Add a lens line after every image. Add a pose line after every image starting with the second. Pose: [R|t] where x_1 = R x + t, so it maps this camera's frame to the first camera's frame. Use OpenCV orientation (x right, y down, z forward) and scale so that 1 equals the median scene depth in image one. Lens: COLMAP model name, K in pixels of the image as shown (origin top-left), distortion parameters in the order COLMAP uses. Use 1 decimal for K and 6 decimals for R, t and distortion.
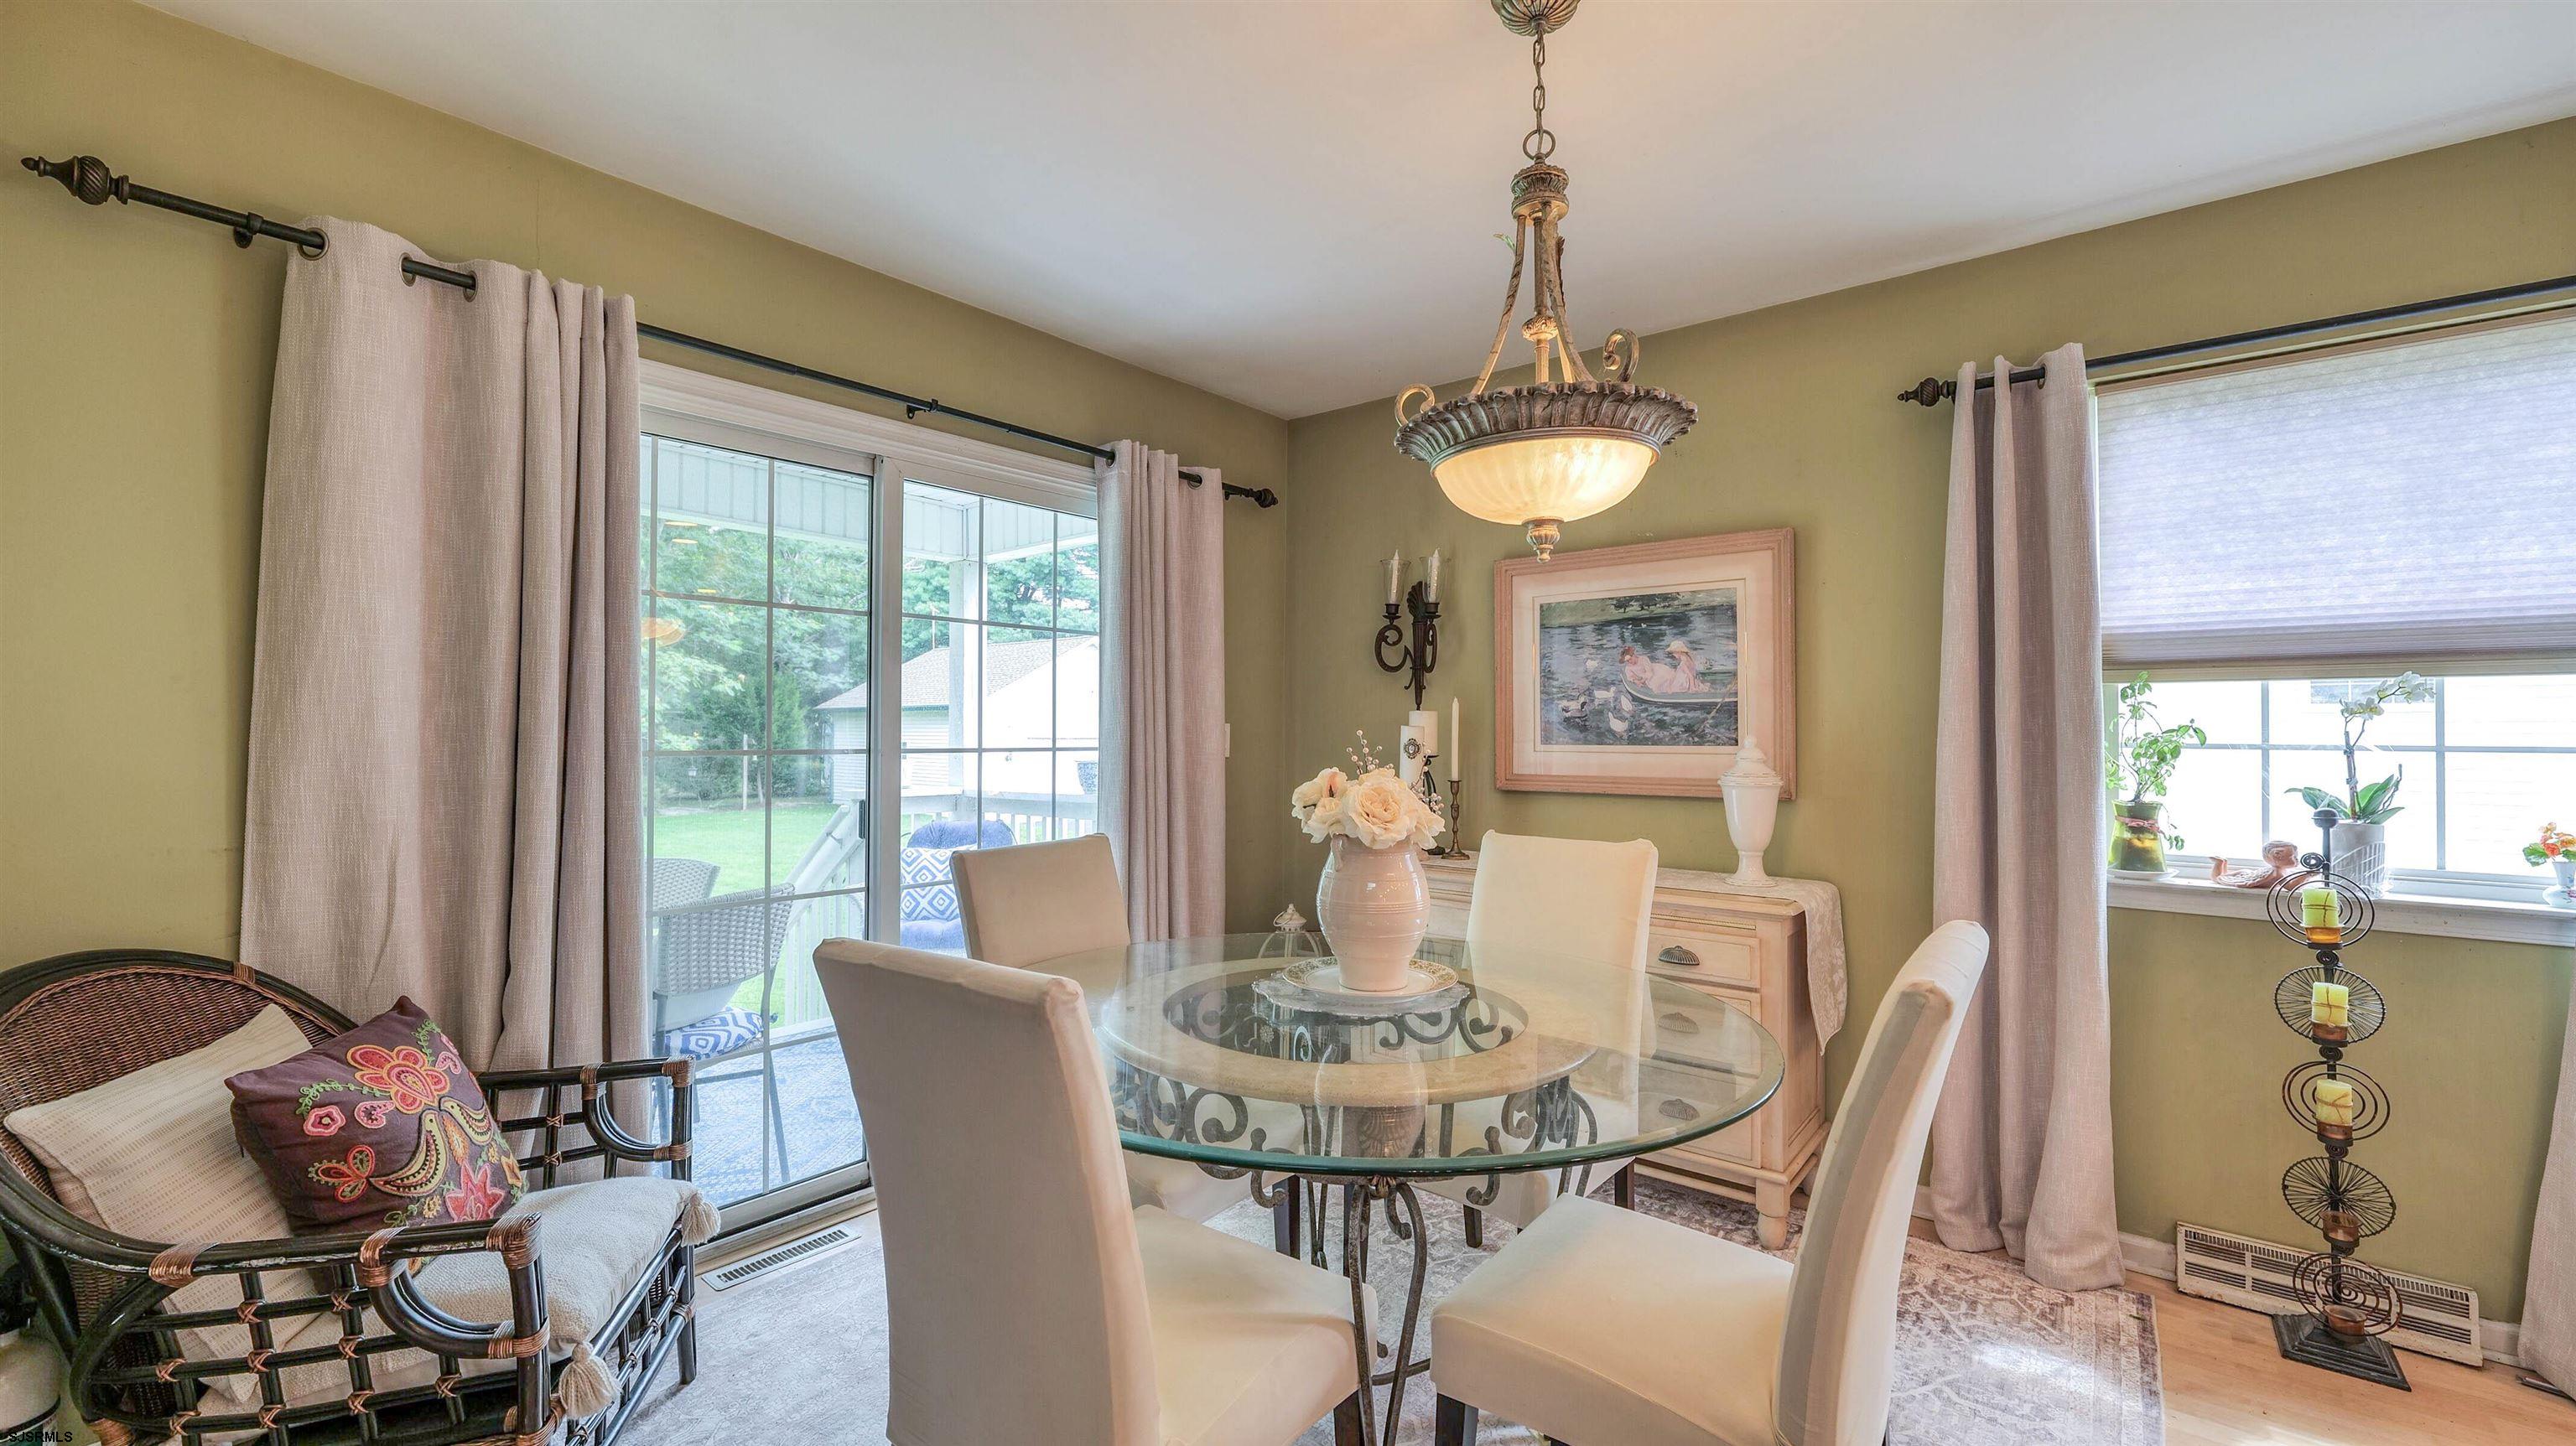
lens RADIAL K [[1046.1, 0, 1288.9], [0, 1046.1, 718.9], [0, 0, 1]] dist [-0.014173, 0.000478]
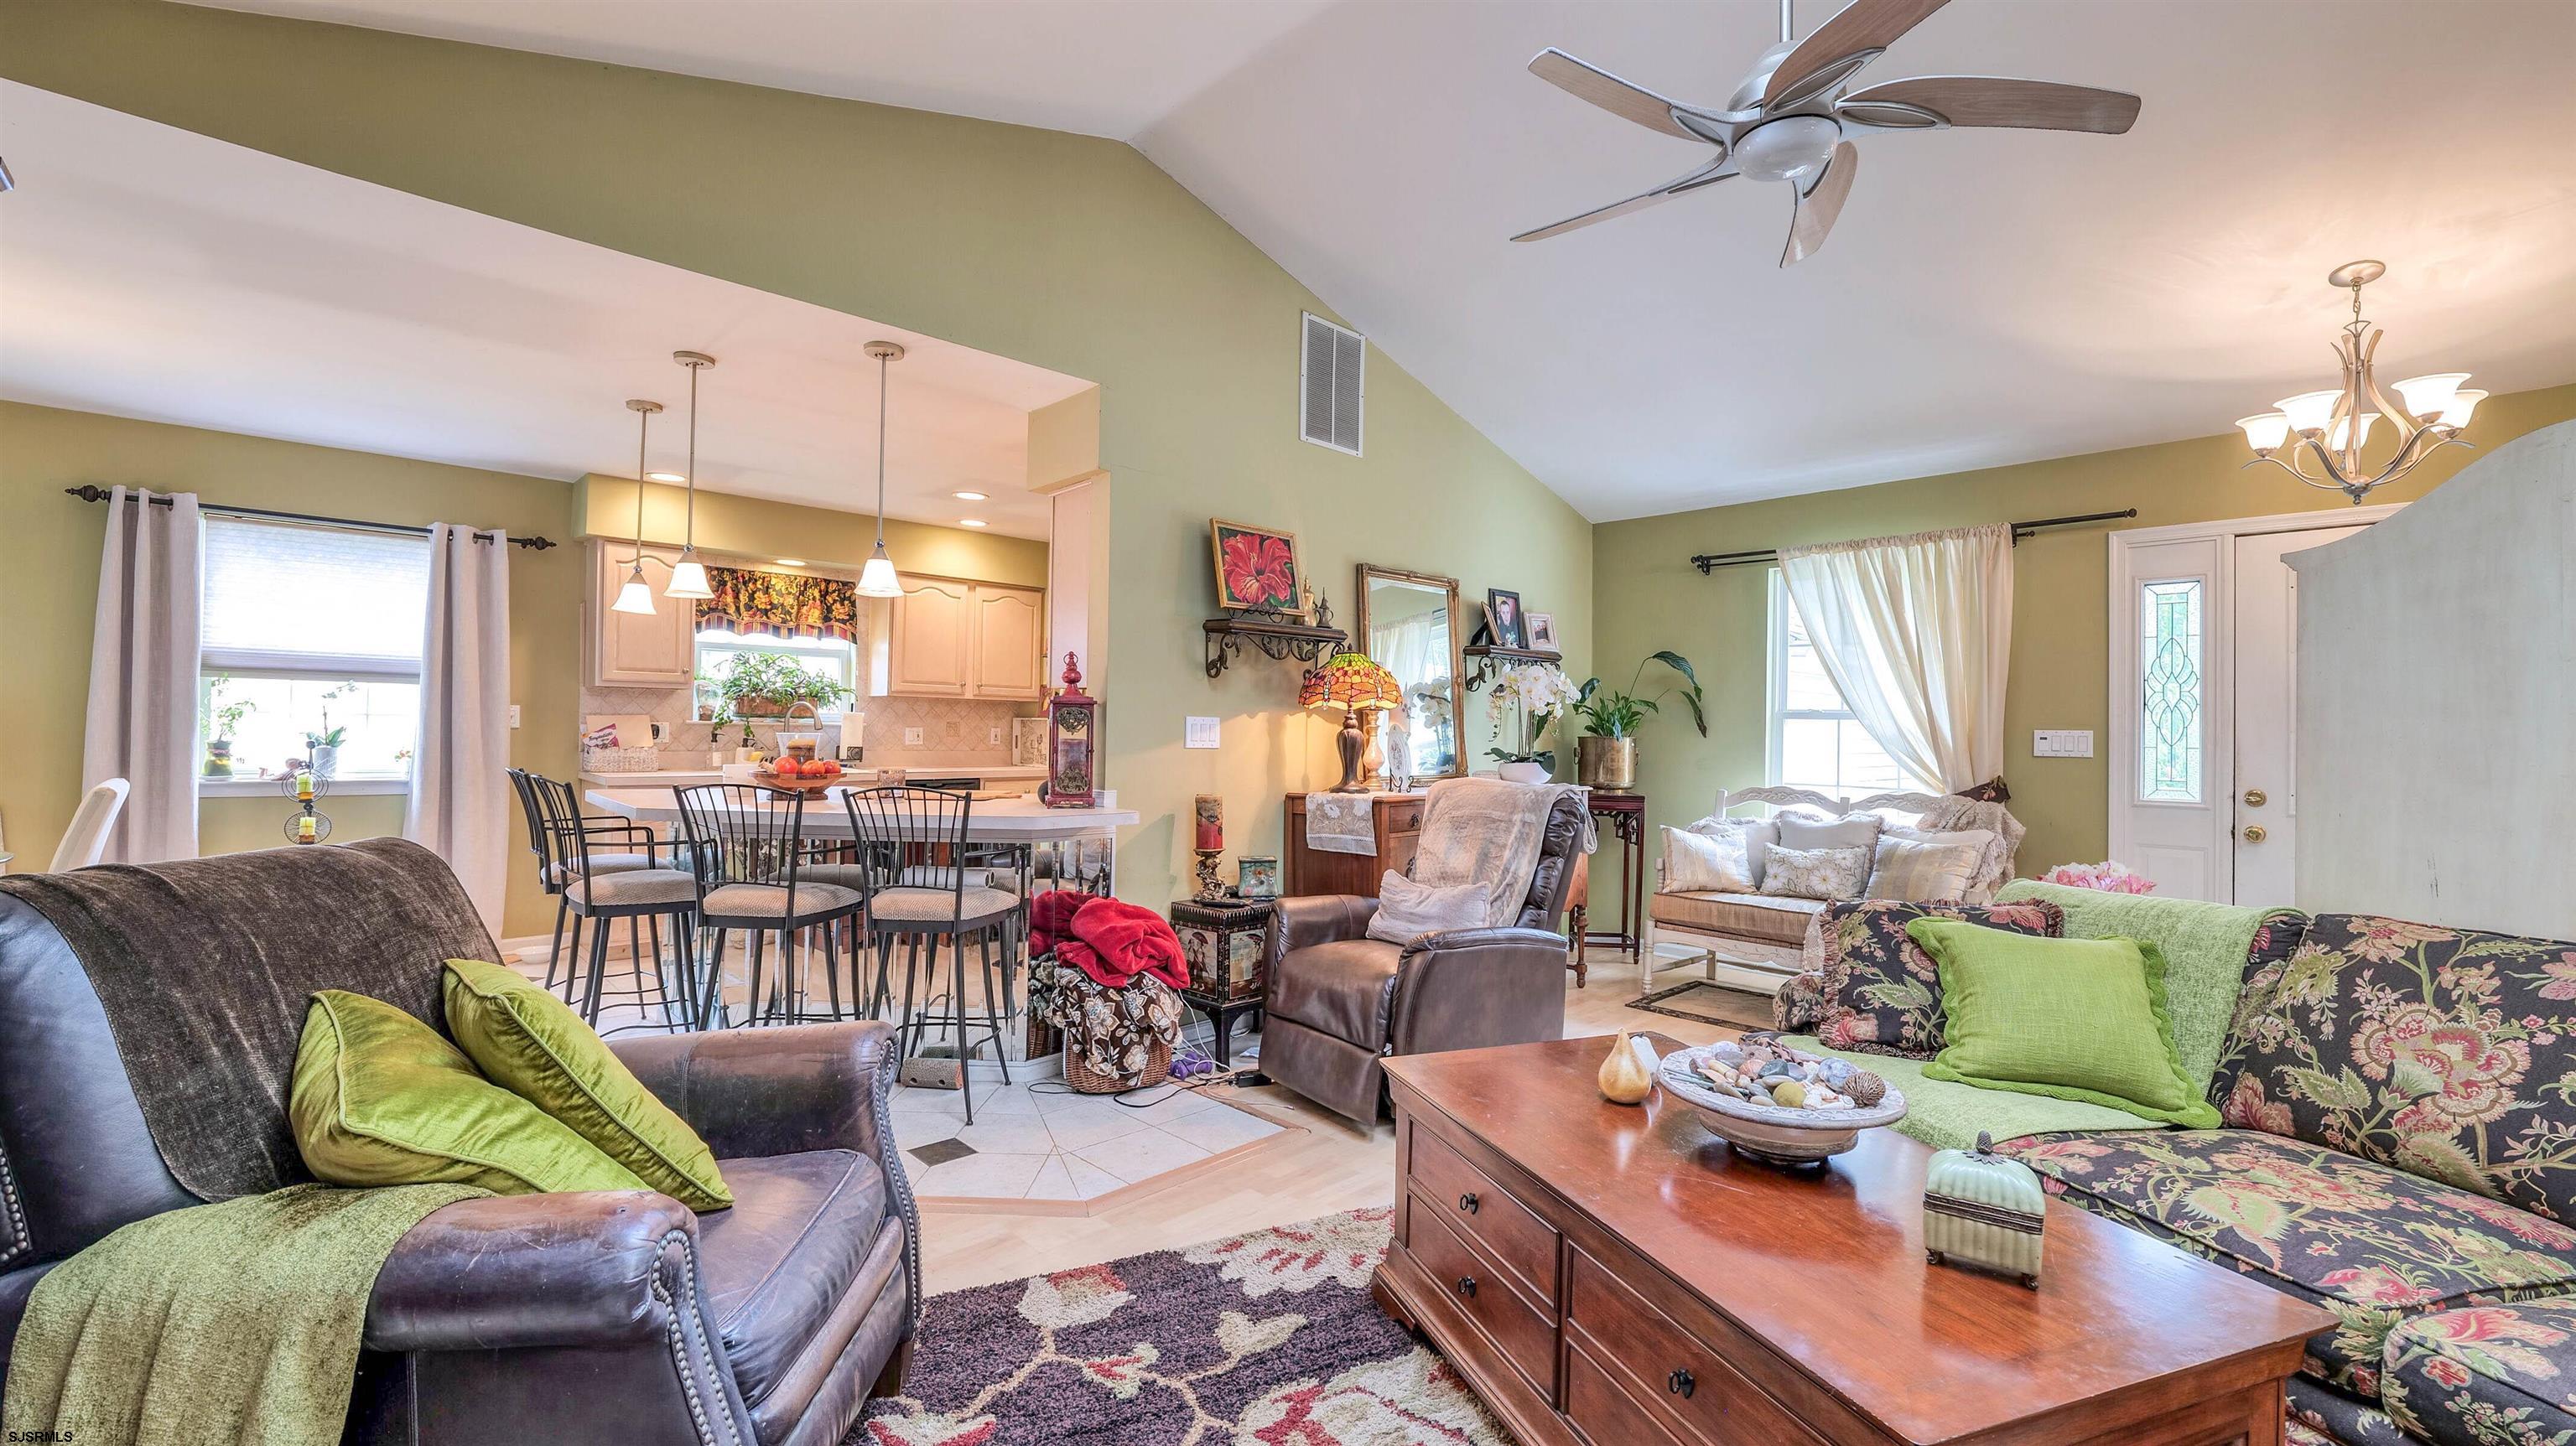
lens RADIAL K [[1046.1, 0, 1275.0], [0, 1046.1, 716.1], [0, 0, 1]] dist [-0.014173, 0.000478]
pose [[0.126549, 0.011889, 0.991889, -0.785966], [-0.029840, 0.999521, -0.008173, -0.007539], [-0.991511, -0.028564, 0.126844, -1.119057]]
